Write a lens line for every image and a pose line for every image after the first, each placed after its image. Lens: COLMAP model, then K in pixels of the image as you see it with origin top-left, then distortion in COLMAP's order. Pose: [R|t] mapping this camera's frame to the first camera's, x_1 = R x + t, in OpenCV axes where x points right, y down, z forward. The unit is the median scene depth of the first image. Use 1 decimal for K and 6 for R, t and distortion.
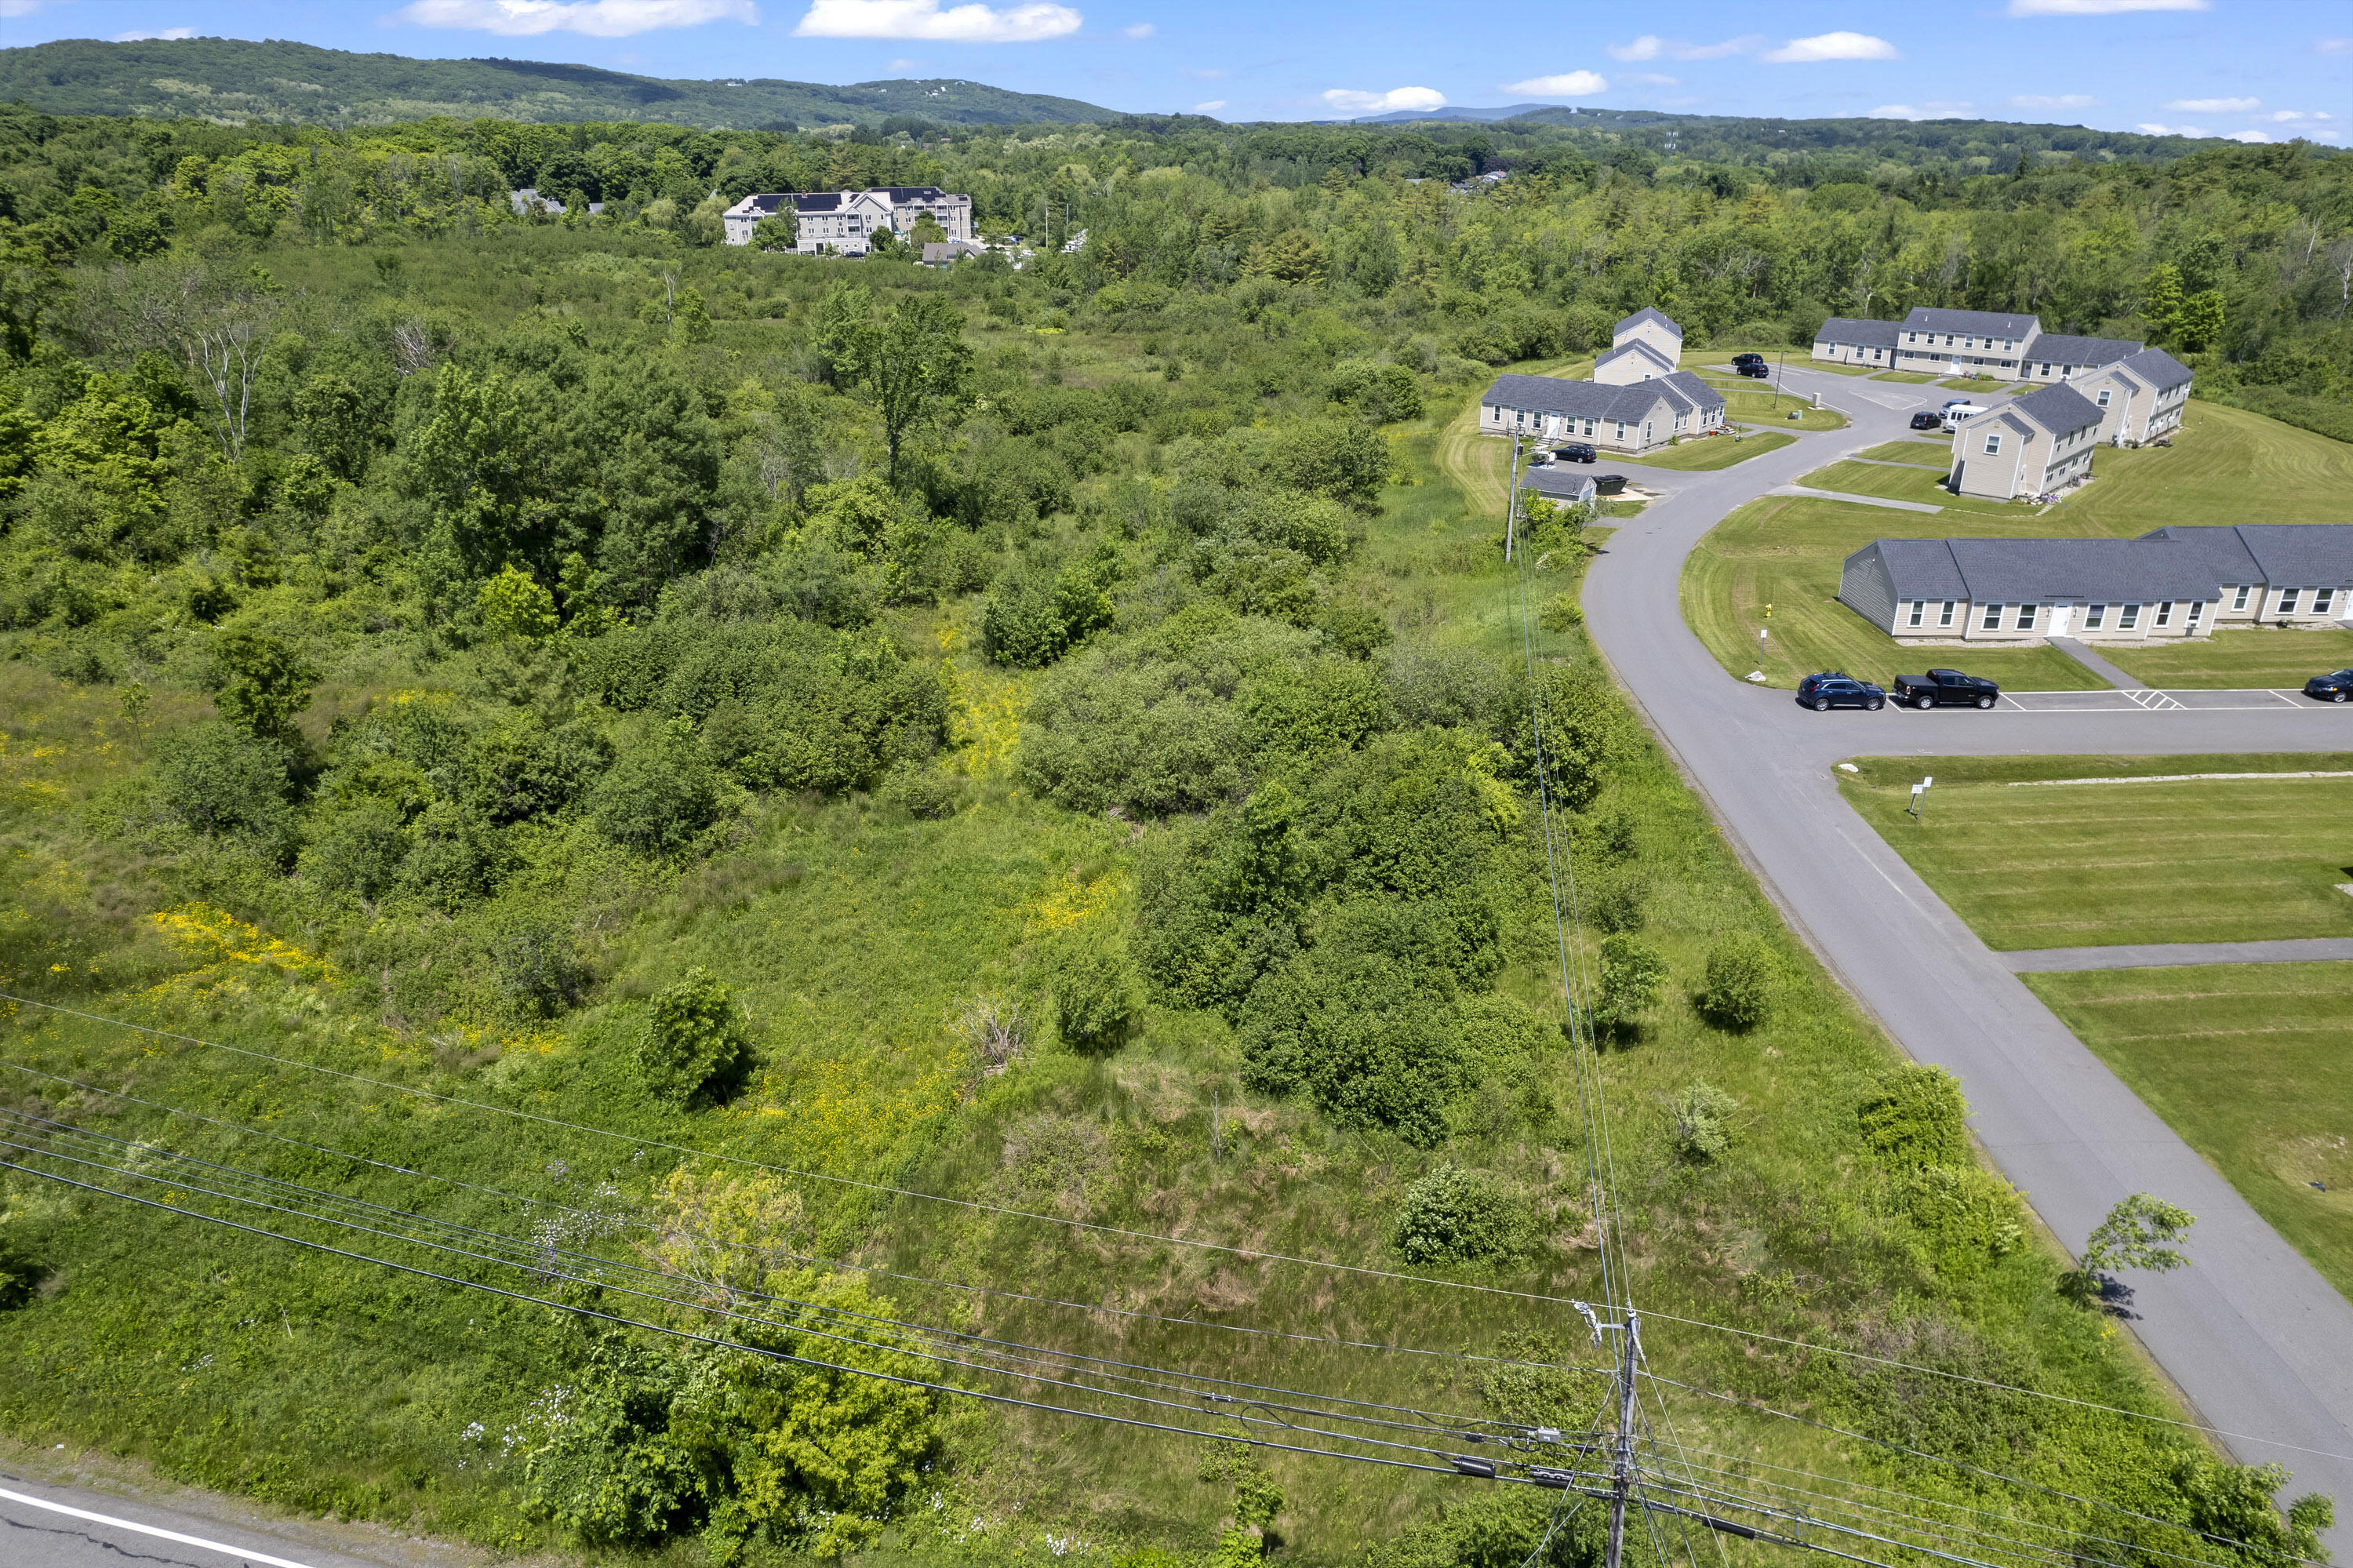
lens RADIAL K [[1530.7, 0, 1182.6], [0, 1530.7, 770.2], [0, 0, 1]] dist [-0.082041, 0.079123]
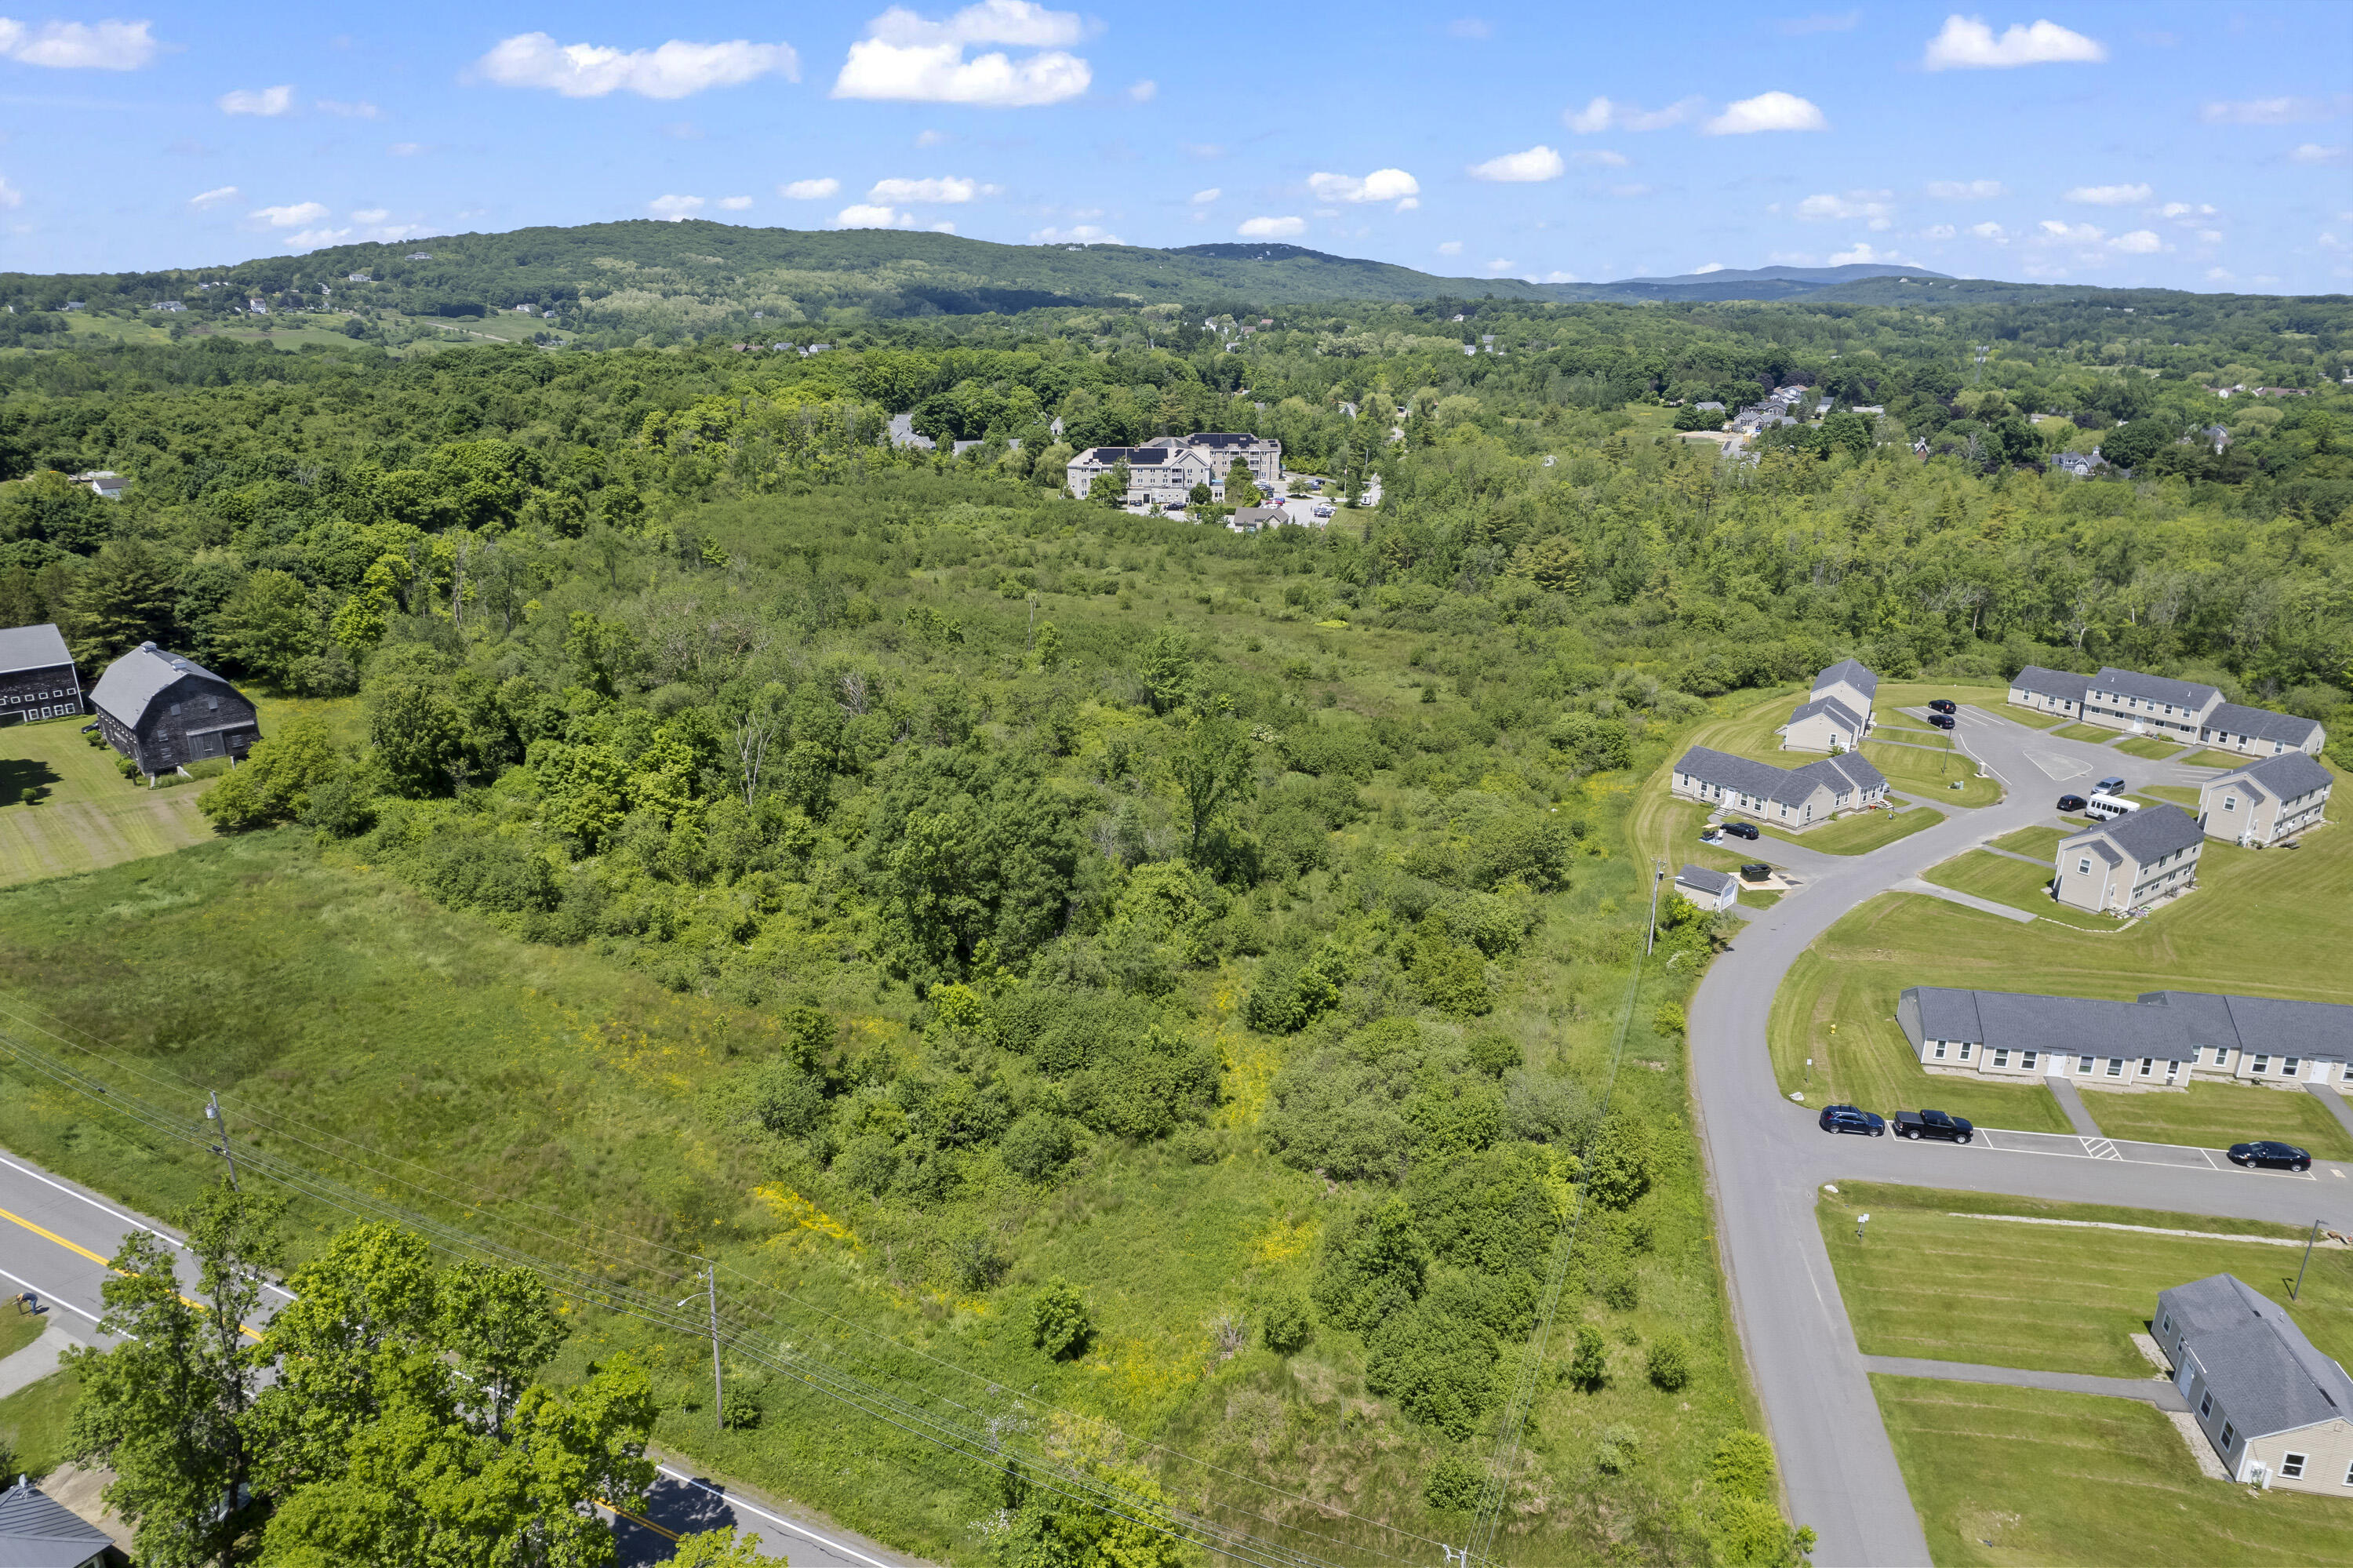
lens RADIAL K [[1530.7, 0, 1182.6], [0, 1530.7, 770.2], [0, 0, 1]] dist [-0.082041, 0.079123]
pose [[0.980629, 0.066585, -0.184210, 0.059423], [-0.082654, 0.993284, -0.080968, -0.187307], [0.177582, 0.094625, 0.979546, -0.447776]]
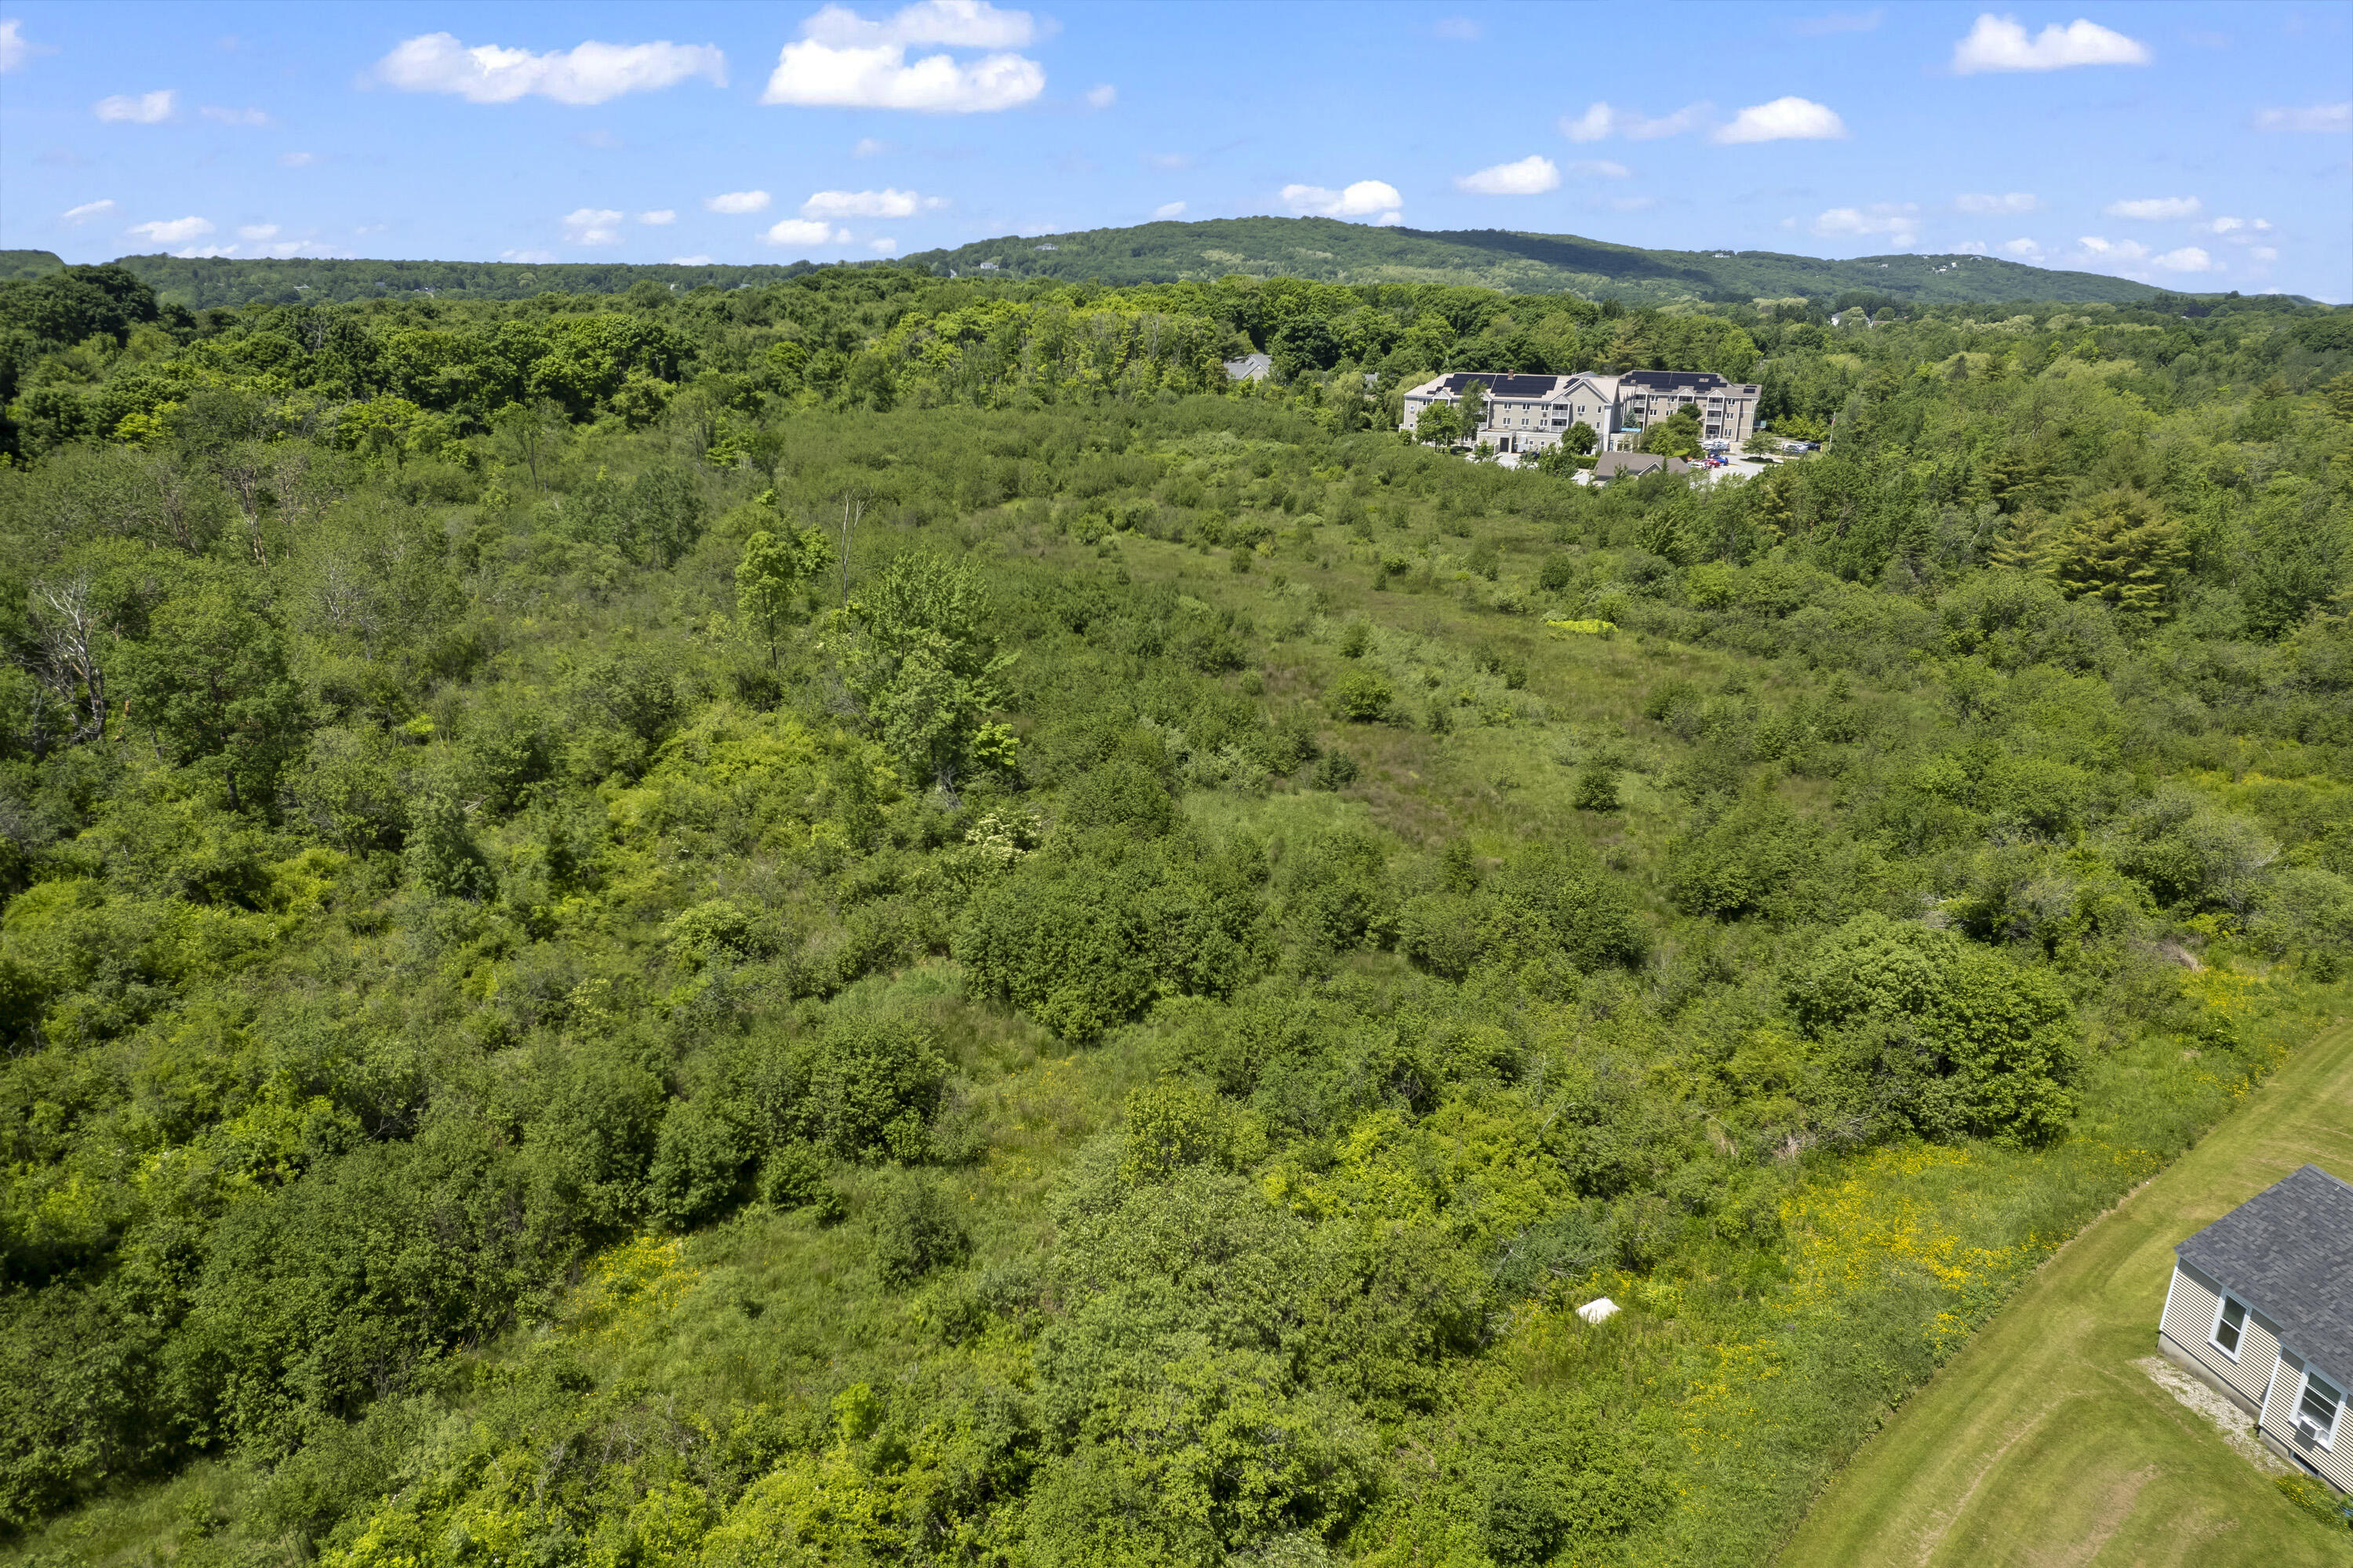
lens RADIAL K [[1530.7, 0, 1182.6], [0, 1530.7, 770.2], [0, 0, 1]] dist [-0.082041, 0.079123]
pose [[0.820767, 0.178209, -0.542755, 0.306310], [-0.231864, 0.972241, -0.031404, -0.471986], [0.522093, 0.151620, 0.839304, 1.122889]]
